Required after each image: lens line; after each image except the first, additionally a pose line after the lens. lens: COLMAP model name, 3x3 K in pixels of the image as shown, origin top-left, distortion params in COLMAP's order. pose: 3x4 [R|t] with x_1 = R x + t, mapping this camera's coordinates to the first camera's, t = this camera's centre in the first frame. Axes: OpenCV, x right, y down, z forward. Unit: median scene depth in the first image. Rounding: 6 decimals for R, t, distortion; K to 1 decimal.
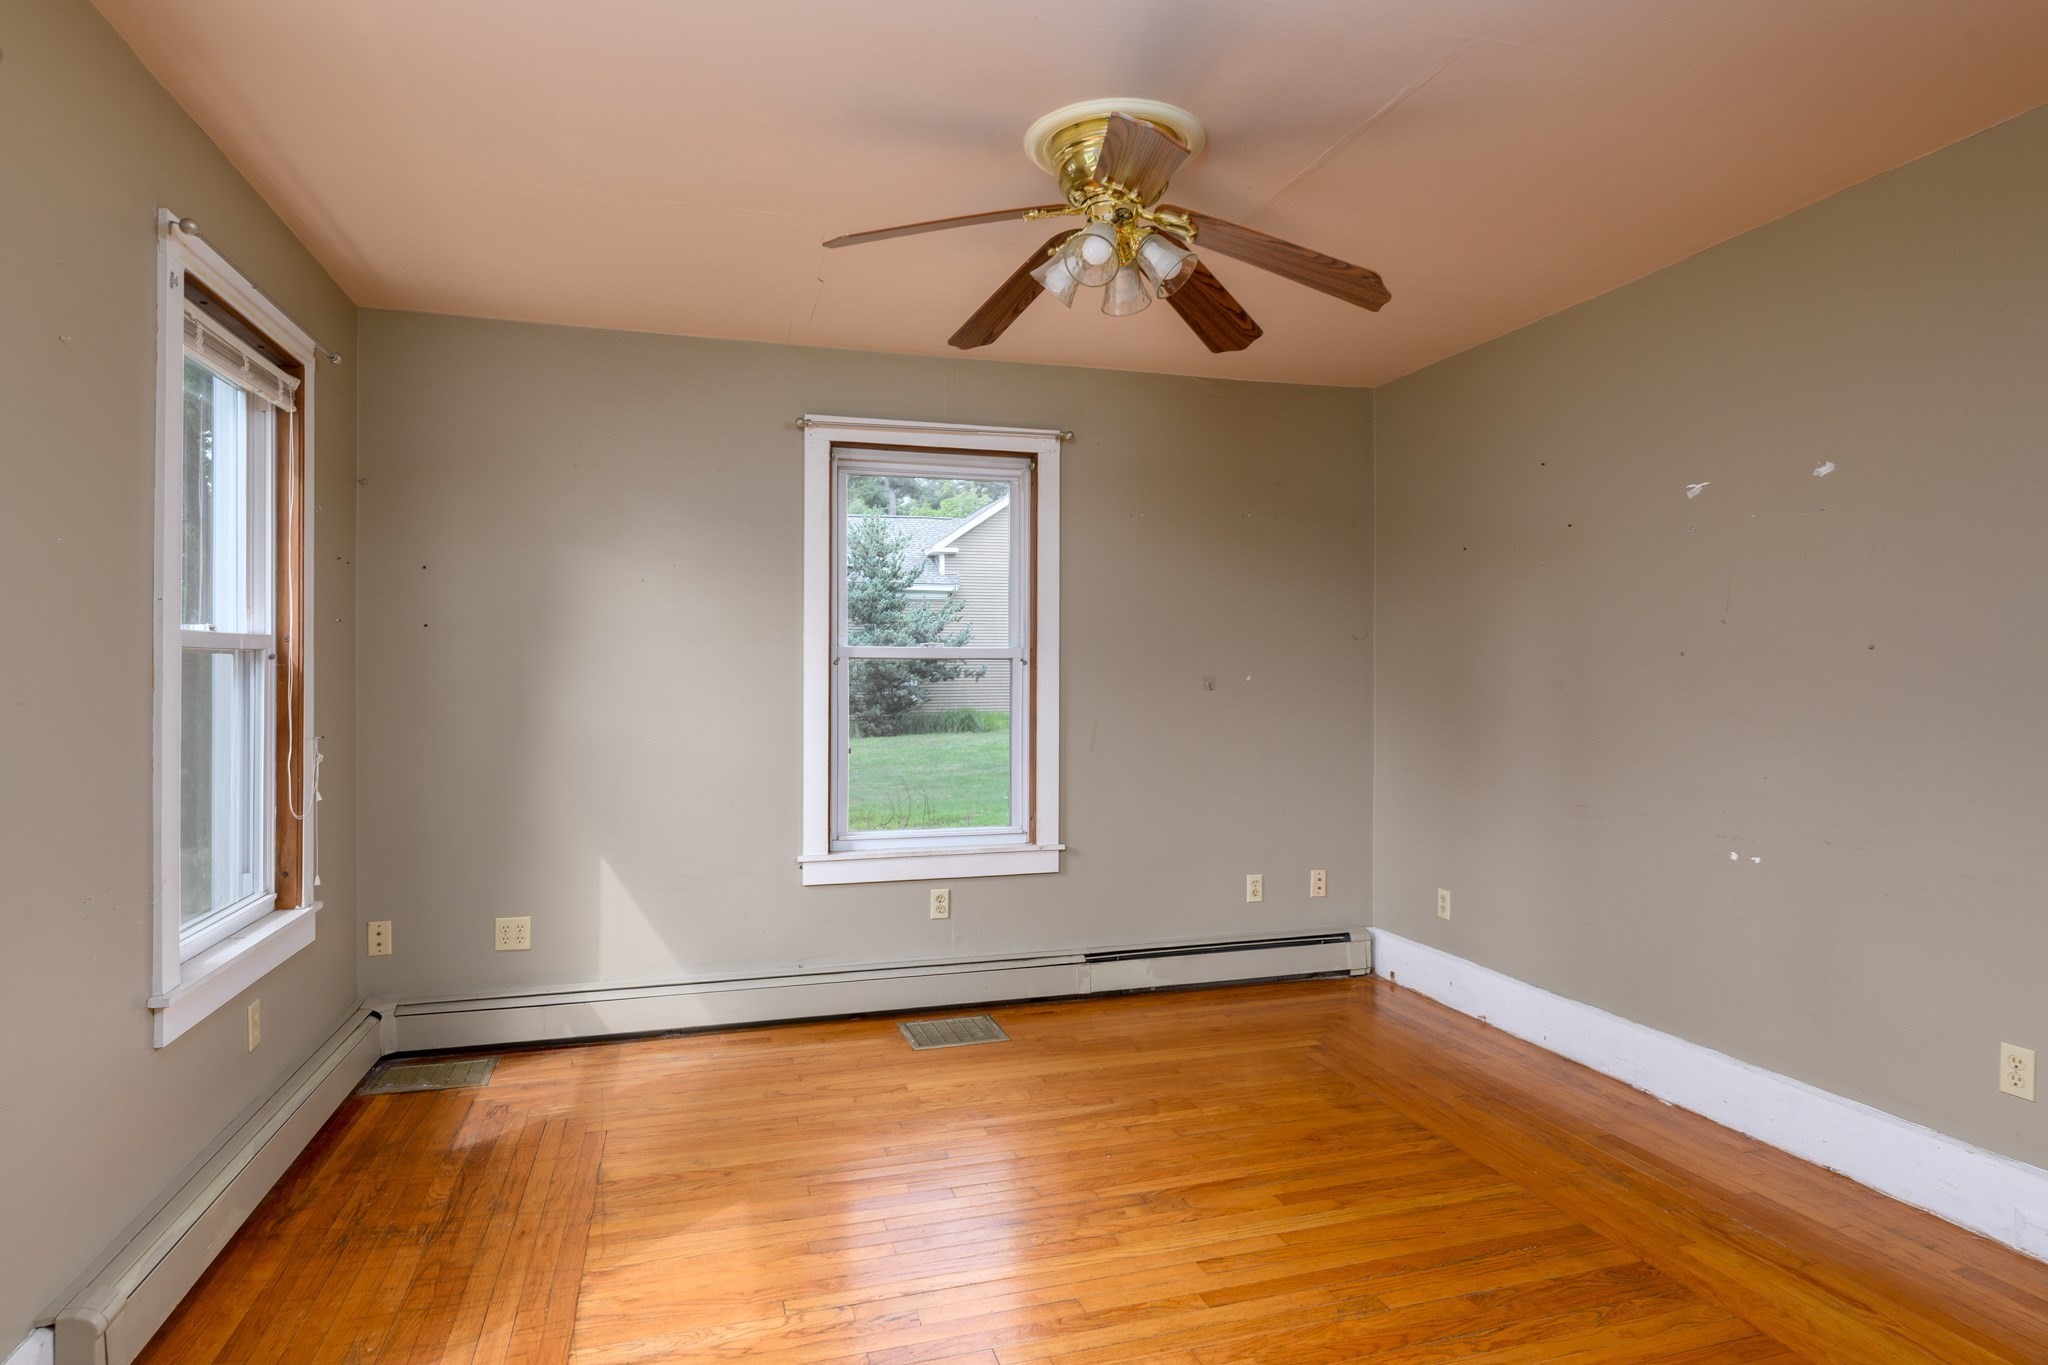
lens RADIAL K [[1167.5, 0, 1022.9], [0, 1167.5, 679.2], [0, 0, 1]] dist [0.005084, 0.000879]
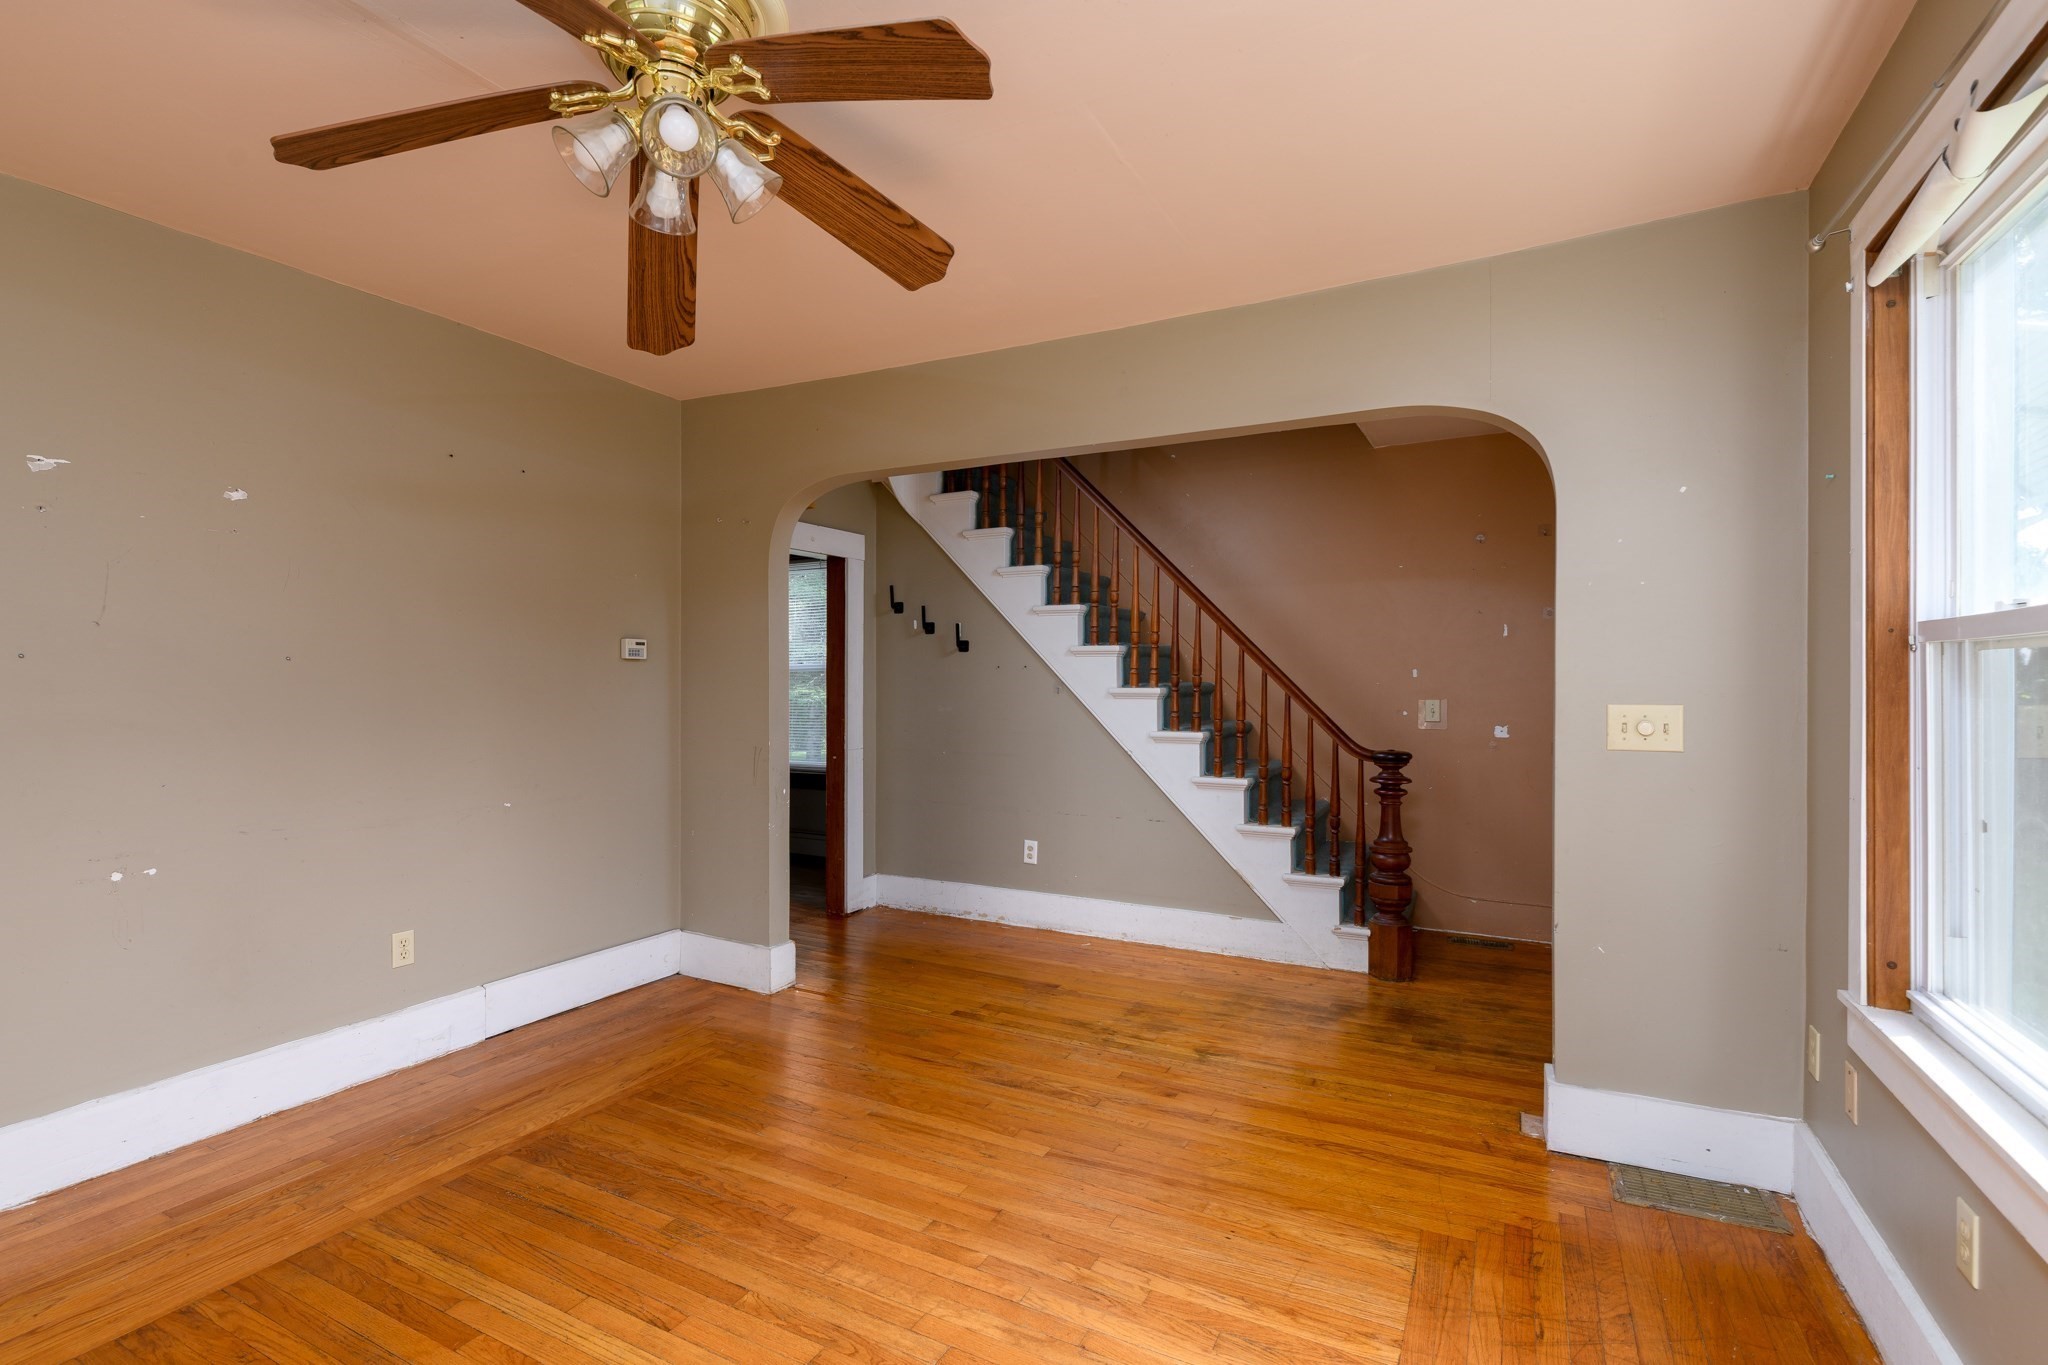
lens RADIAL K [[988.9, 0, 1012.8], [0, 988.9, 677.3], [0, 0, 1]] dist [-0.003789, -0.000284]
pose [[-0.720814, 0.003779, 0.693119, -0.557438], [0.005786, 0.999983, 0.000565, -0.004198], [-0.693105, 0.004418, -0.720823, 1.329707]]
